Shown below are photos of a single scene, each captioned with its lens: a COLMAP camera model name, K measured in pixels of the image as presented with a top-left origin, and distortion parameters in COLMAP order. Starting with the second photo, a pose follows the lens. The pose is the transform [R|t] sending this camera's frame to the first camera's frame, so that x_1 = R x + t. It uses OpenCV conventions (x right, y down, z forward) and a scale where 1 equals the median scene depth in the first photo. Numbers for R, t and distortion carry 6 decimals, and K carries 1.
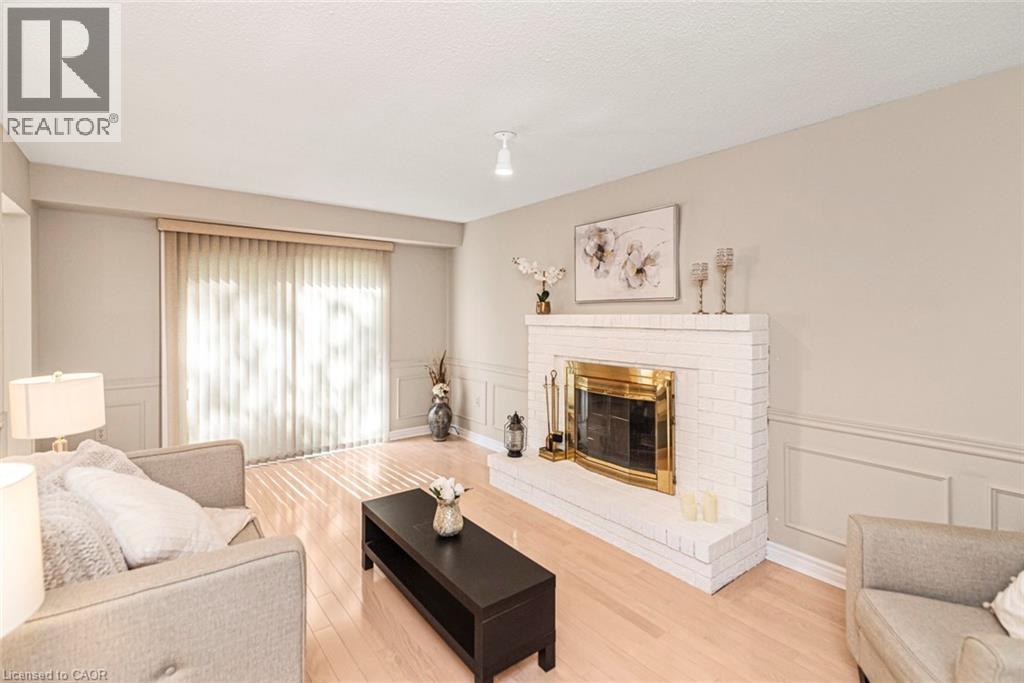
lens RADIAL K [[469.5, 0, 505.7], [0, 469.5, 314.6], [0, 0, 1]] dist [0.018322, 0.000188]
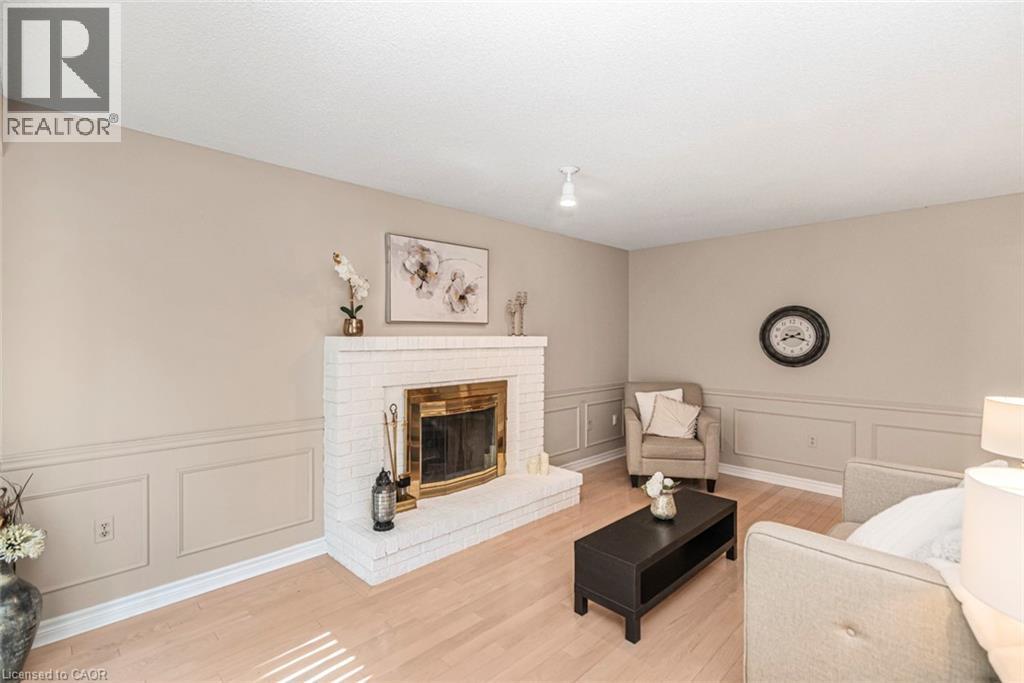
lens RADIAL K [[469.5, 0, 511.8], [0, 469.5, 338.8], [0, 0, 1]] dist [0.018322, 0.000188]
pose [[-0.116645, -0.004413, 0.993164, -0.813785], [0.000067, 0.999990, 0.004451, 0.000669], [-0.993174, 0.000586, -0.116644, 0.978148]]
